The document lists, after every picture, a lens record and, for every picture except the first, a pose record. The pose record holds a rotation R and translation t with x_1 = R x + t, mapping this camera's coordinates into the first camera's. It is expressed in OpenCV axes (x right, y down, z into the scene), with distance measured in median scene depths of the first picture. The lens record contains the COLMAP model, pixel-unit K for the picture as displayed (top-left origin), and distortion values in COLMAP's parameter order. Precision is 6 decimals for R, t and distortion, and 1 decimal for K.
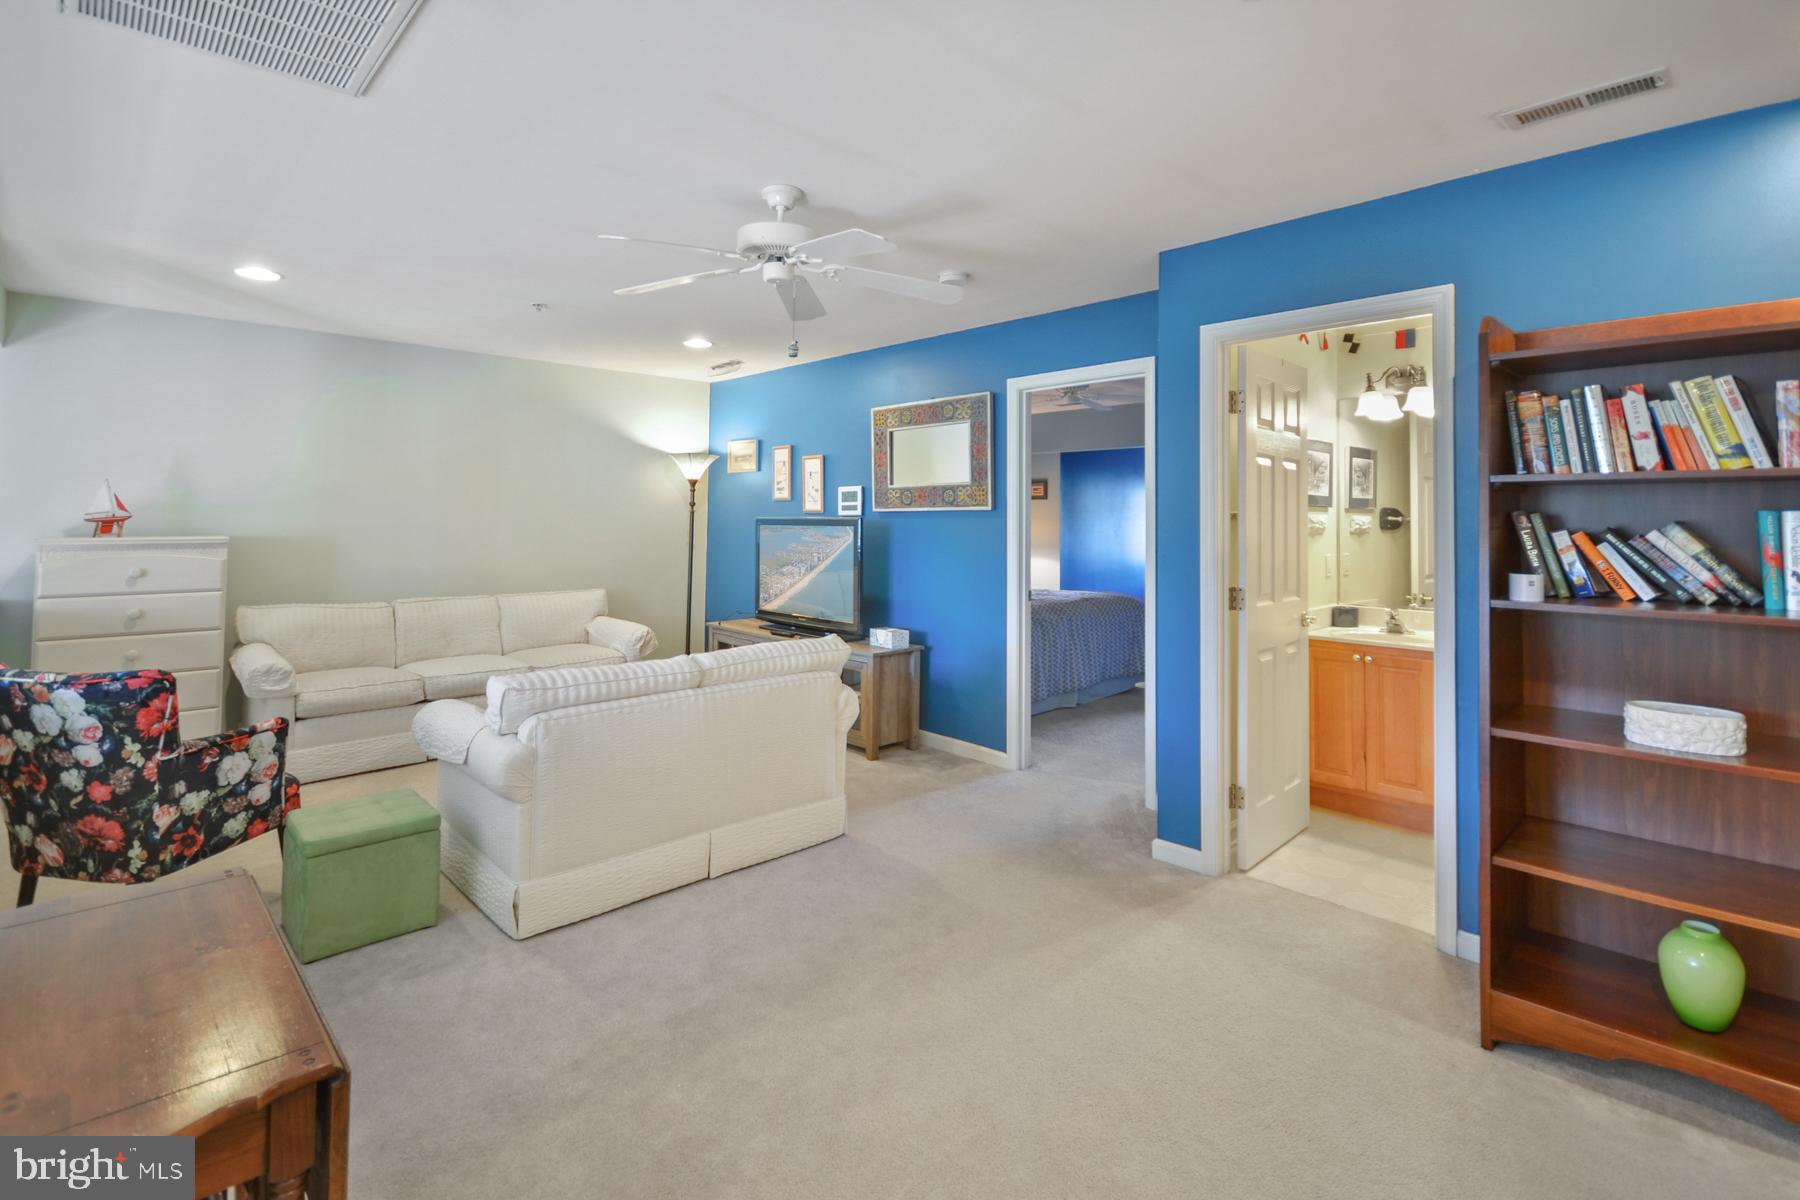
lens RADIAL K [[851.3, 0, 895.8], [0, 851.3, 488.2], [0, 0, 1]] dist [0.001896, -0.001801]
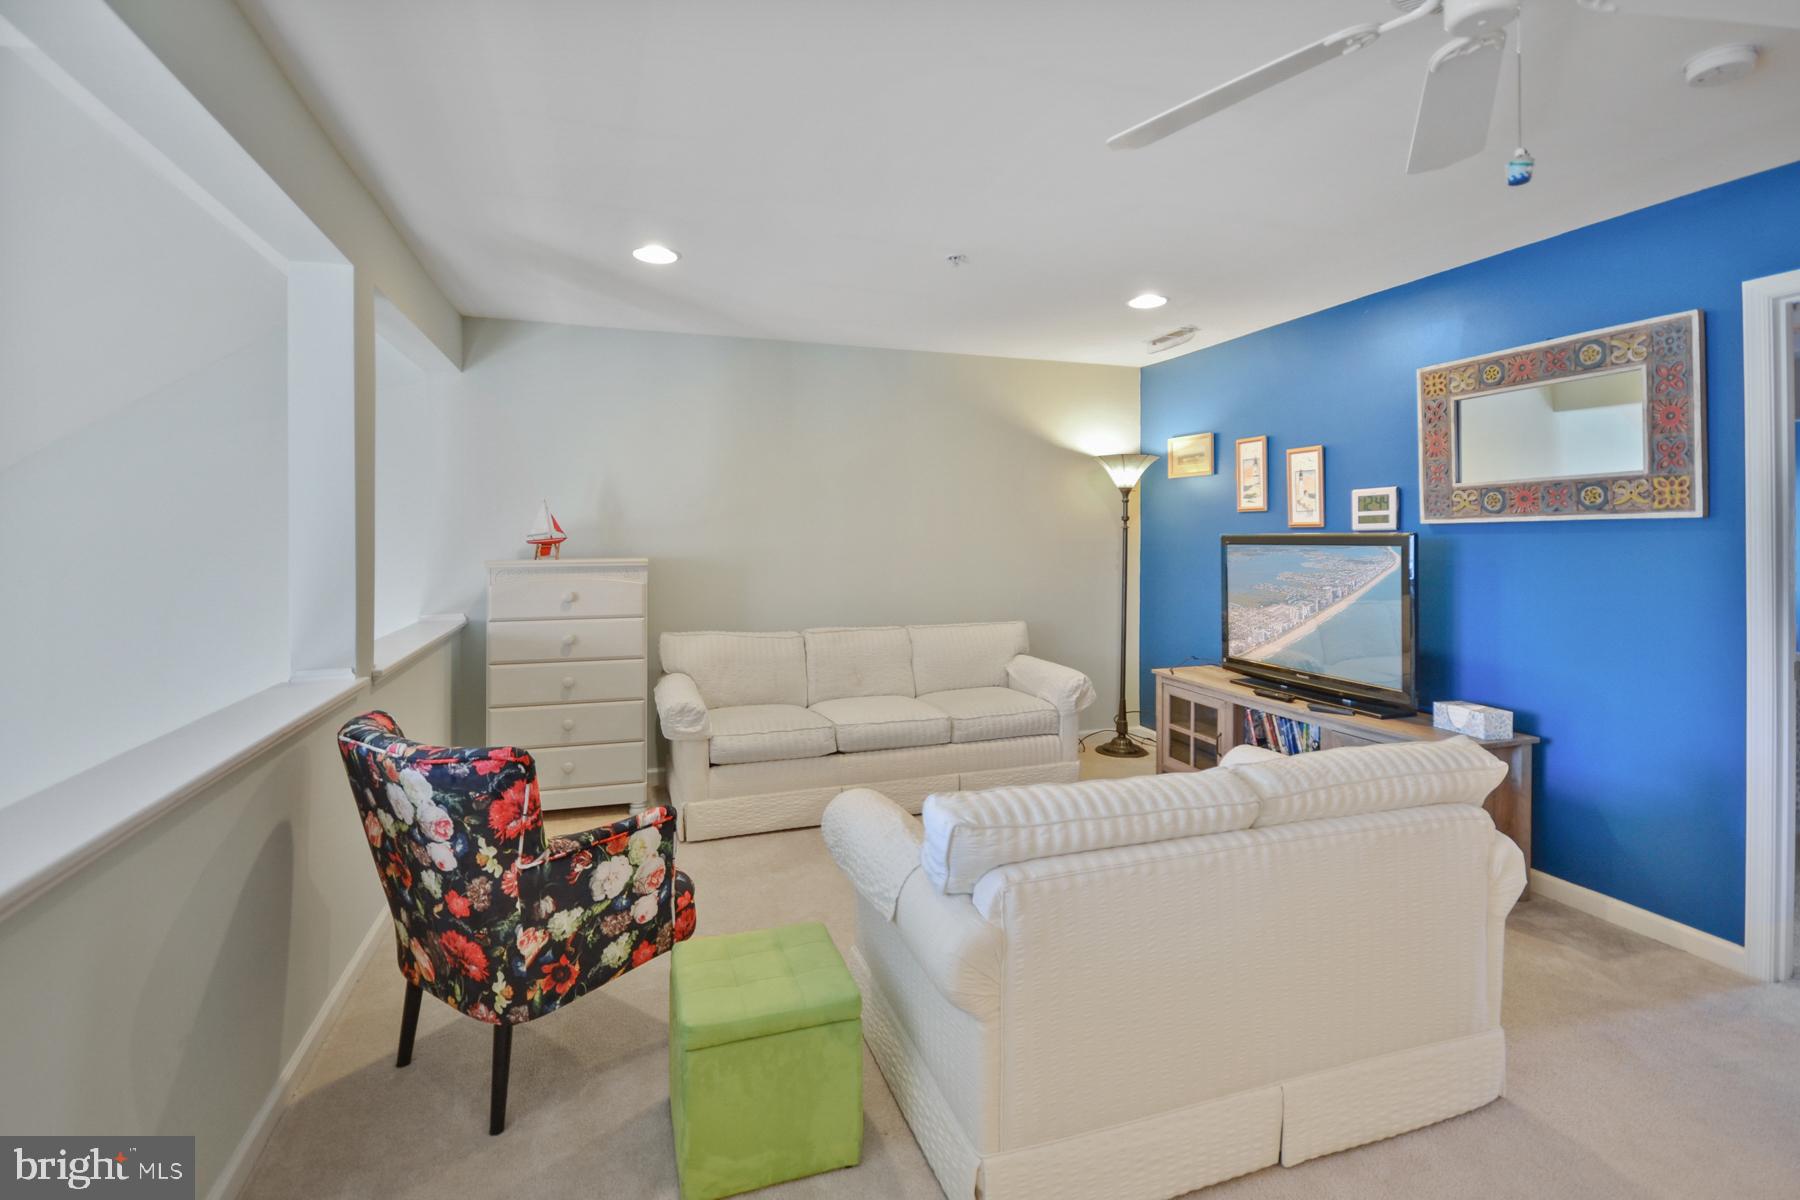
lens RADIAL K [[833.4, 0, 896.0], [0, 833.4, 529.5], [0, 0, 1]] dist [0.002561, -0.004876]
pose [[0.908072, -0.010512, -0.418682, -0.174789], [0.021551, 0.999533, 0.021647, 0.012177], [0.418259, -0.028680, 0.907875, 0.322249]]
